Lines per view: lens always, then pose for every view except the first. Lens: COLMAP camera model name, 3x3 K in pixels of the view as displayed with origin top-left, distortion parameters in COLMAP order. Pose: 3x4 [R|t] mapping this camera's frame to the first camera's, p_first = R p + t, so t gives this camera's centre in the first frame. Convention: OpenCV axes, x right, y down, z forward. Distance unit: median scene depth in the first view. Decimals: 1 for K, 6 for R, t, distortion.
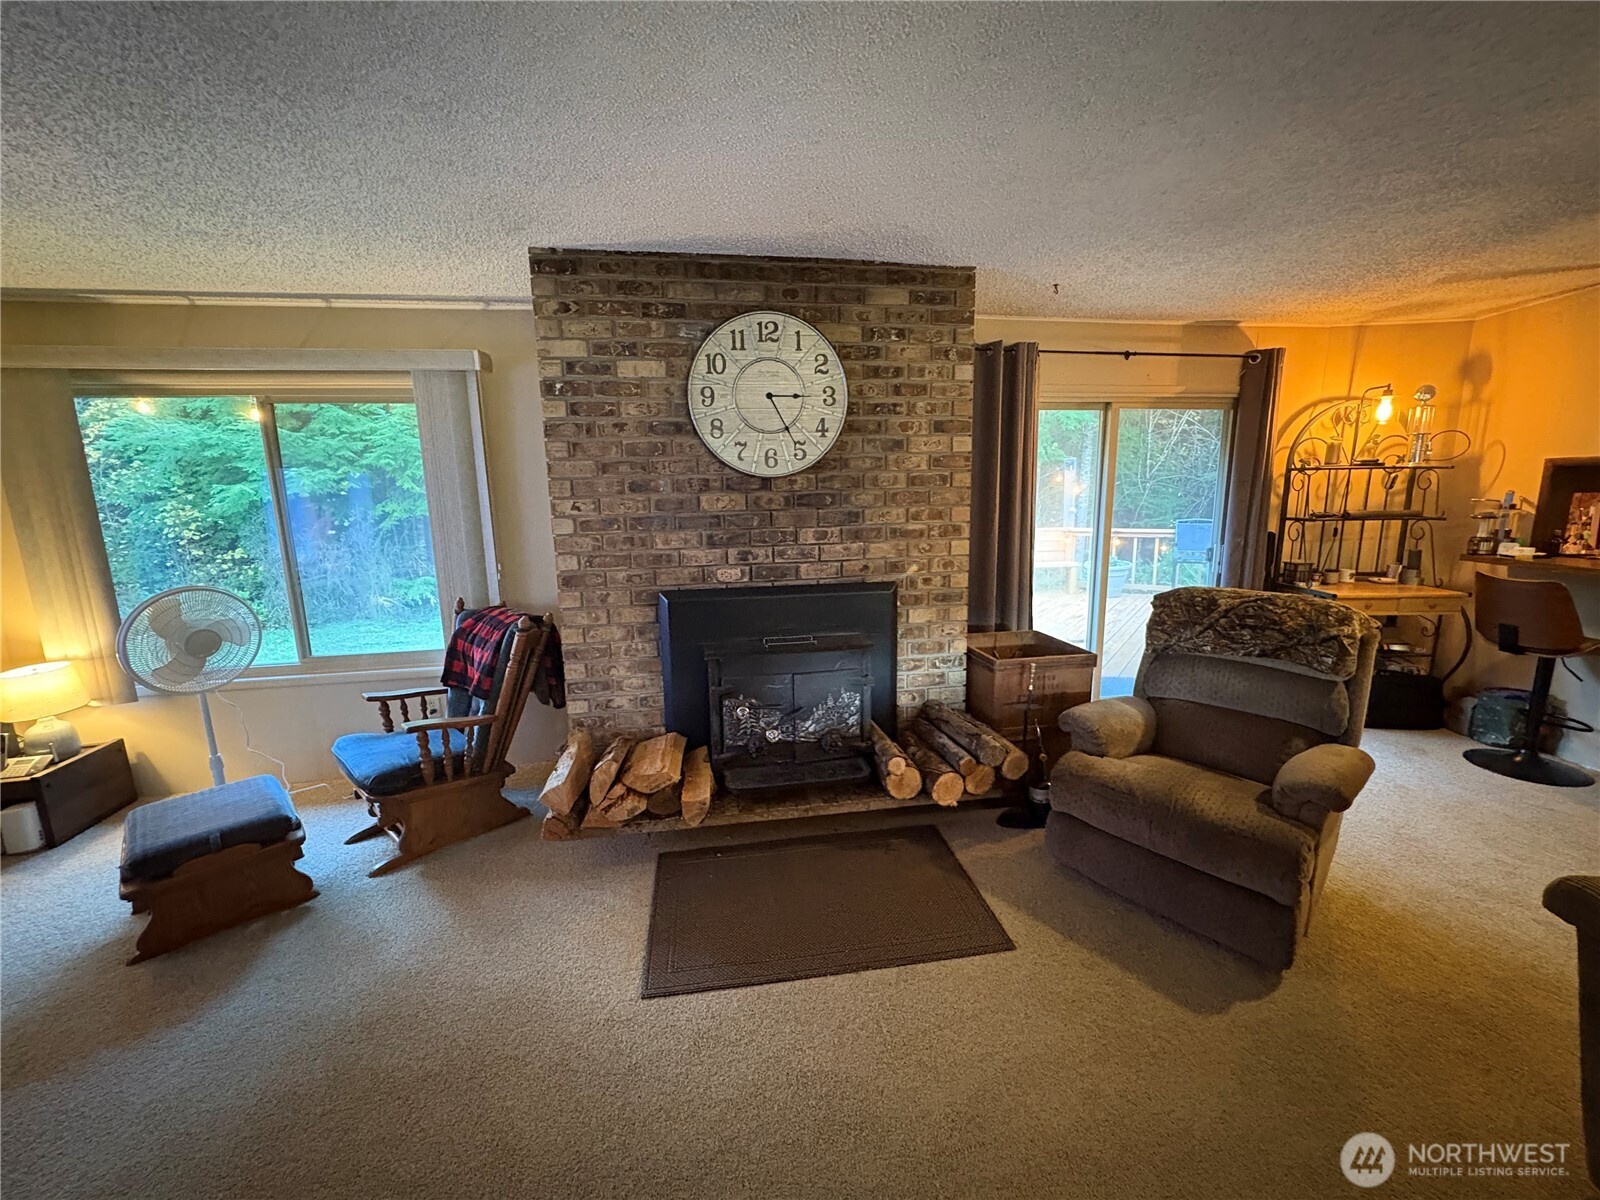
lens RADIAL K [[638.2, 0, 797.4], [0, 638.2, 599.7], [0, 0, 1]] dist [-0.000645, 0.000410]
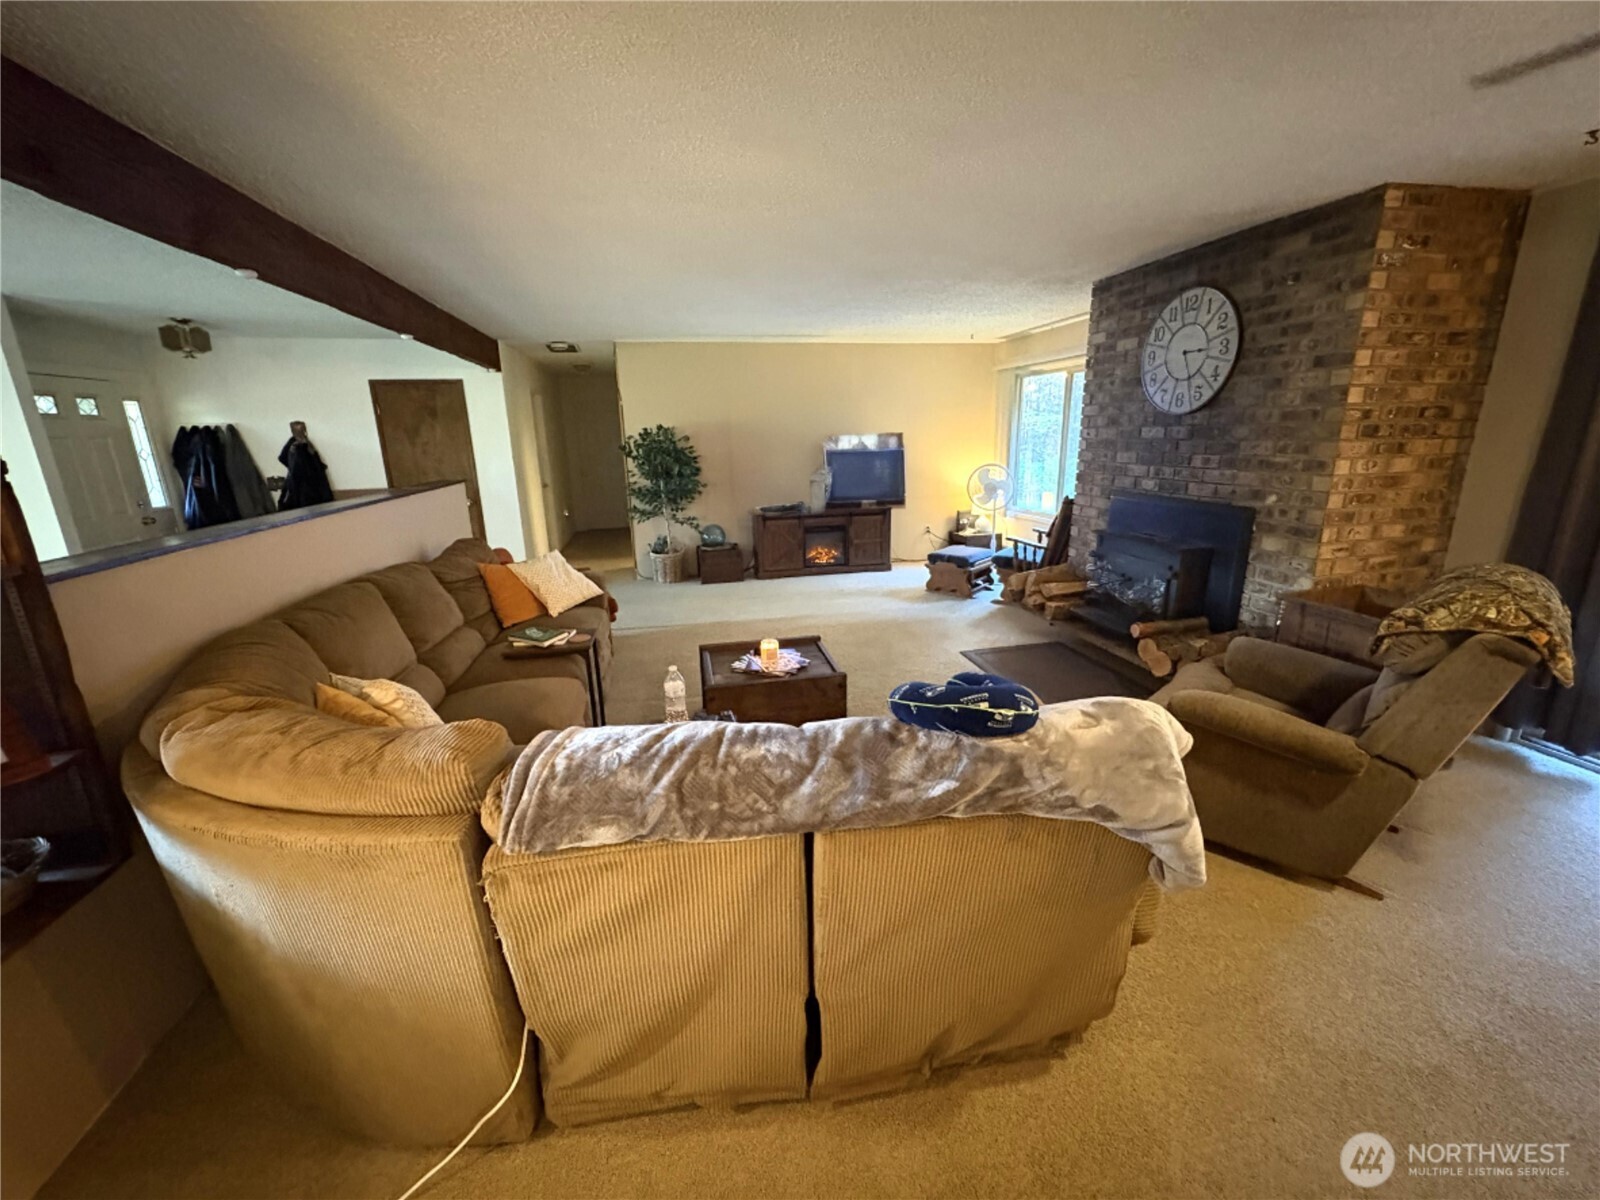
lens RADIAL K [[638.2, 0, 796.8], [0, 638.2, 602.0], [0, 0, 1]] dist [-0.000645, 0.000410]
pose [[0.044916, 0.277715, -0.959613, 1.301615], [-0.150030, 0.951563, 0.268363, -0.054350], [0.987661, 0.131917, 0.084406, 0.139594]]
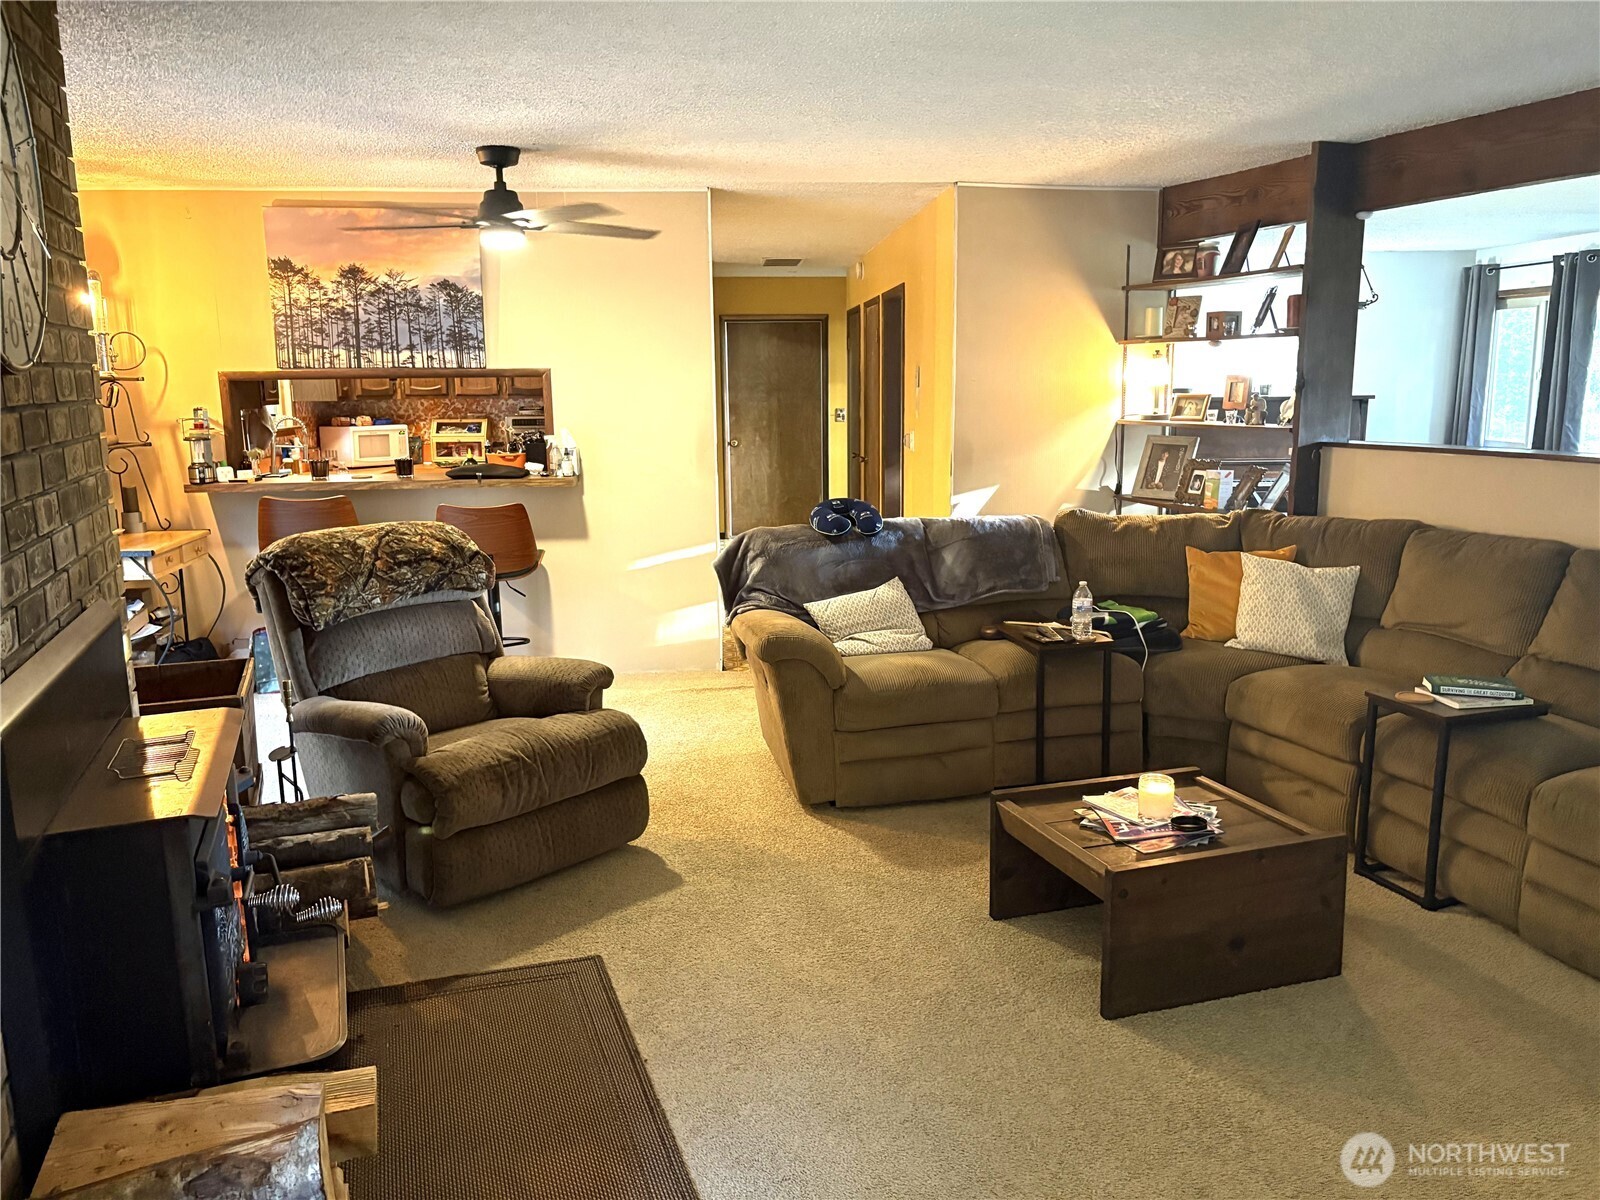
lens RADIAL K [[1214.5, 0, 800.4], [0, 1214.5, 598.4], [0, 0, 1]] dist [-0.008808, -0.014633]
pose [[-0.192366, -0.155289, 0.968958, -0.853776], [0.183401, 0.964313, 0.190955, -0.109641], [-0.964033, 0.214441, -0.157021, 0.666689]]
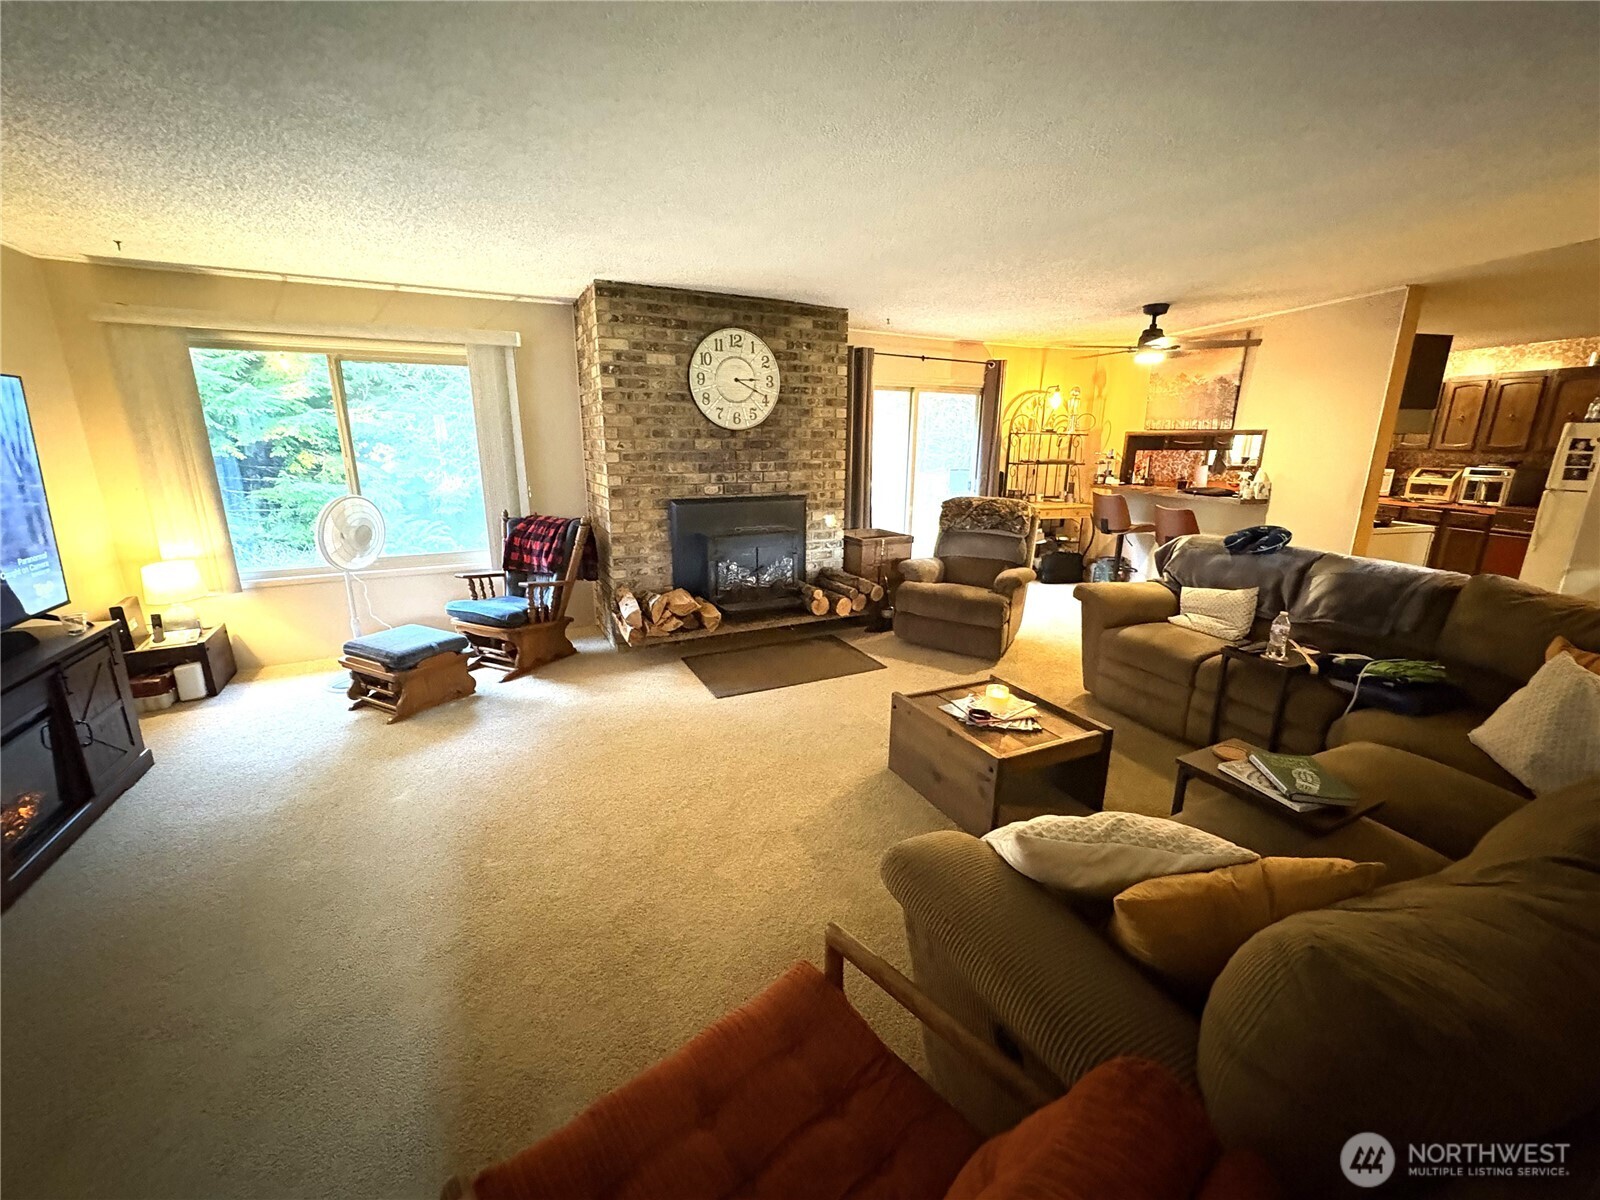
lens RADIAL K [[638.2, 0, 799.8], [0, 638.2, 597.8], [0, 0, 1]] dist [-0.000645, 0.000410]
pose [[0.951807, -0.049373, 0.302697, -0.399365], [0.028111, 0.996847, 0.074204, 0.121387], [-0.305407, -0.062119, 0.950194, -0.633761]]
